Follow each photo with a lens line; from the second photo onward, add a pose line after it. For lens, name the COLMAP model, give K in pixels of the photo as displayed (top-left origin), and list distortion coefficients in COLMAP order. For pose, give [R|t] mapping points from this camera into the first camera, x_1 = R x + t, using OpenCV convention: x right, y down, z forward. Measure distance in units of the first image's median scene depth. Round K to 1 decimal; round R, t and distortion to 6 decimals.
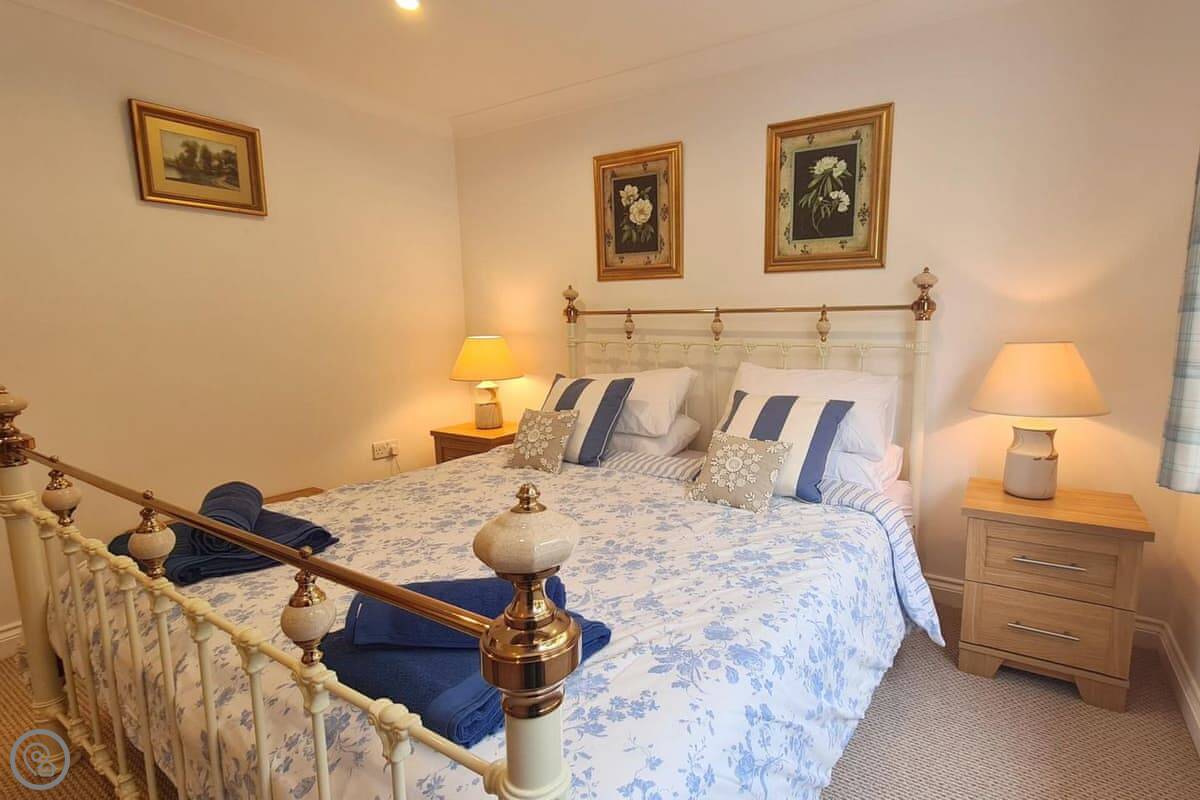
lens RADIAL K [[637.9, 0, 605.2], [0, 637.9, 388.2], [0, 0, 1]] dist [0.044507, -0.000368]
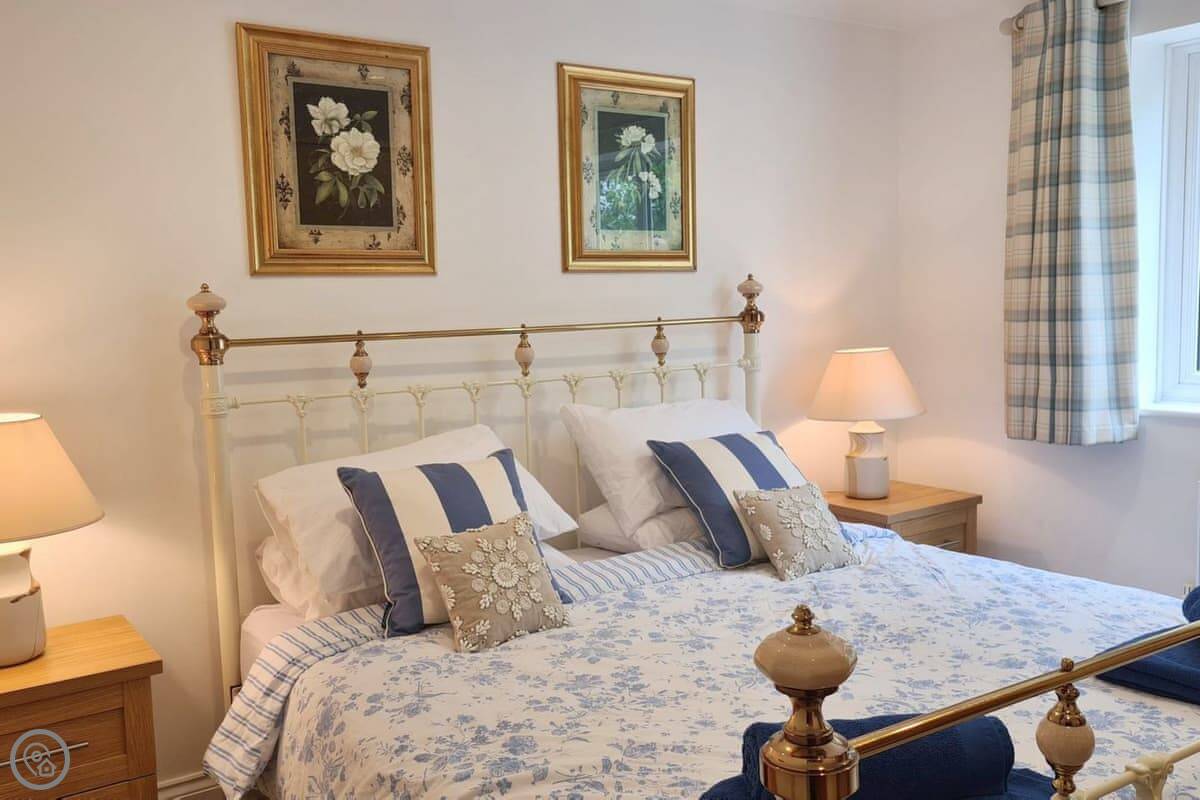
lens RADIAL K [[1120.5, 0, 621.6], [0, 1120.5, 400.1], [0, 0, 1]] dist [0.049439, 0.000000]
pose [[0.341528, -0.077190, 0.936696, -0.788752], [0.144445, 0.989092, 0.028842, -0.064778], [-0.928706, 0.125451, 0.348953, 0.495878]]
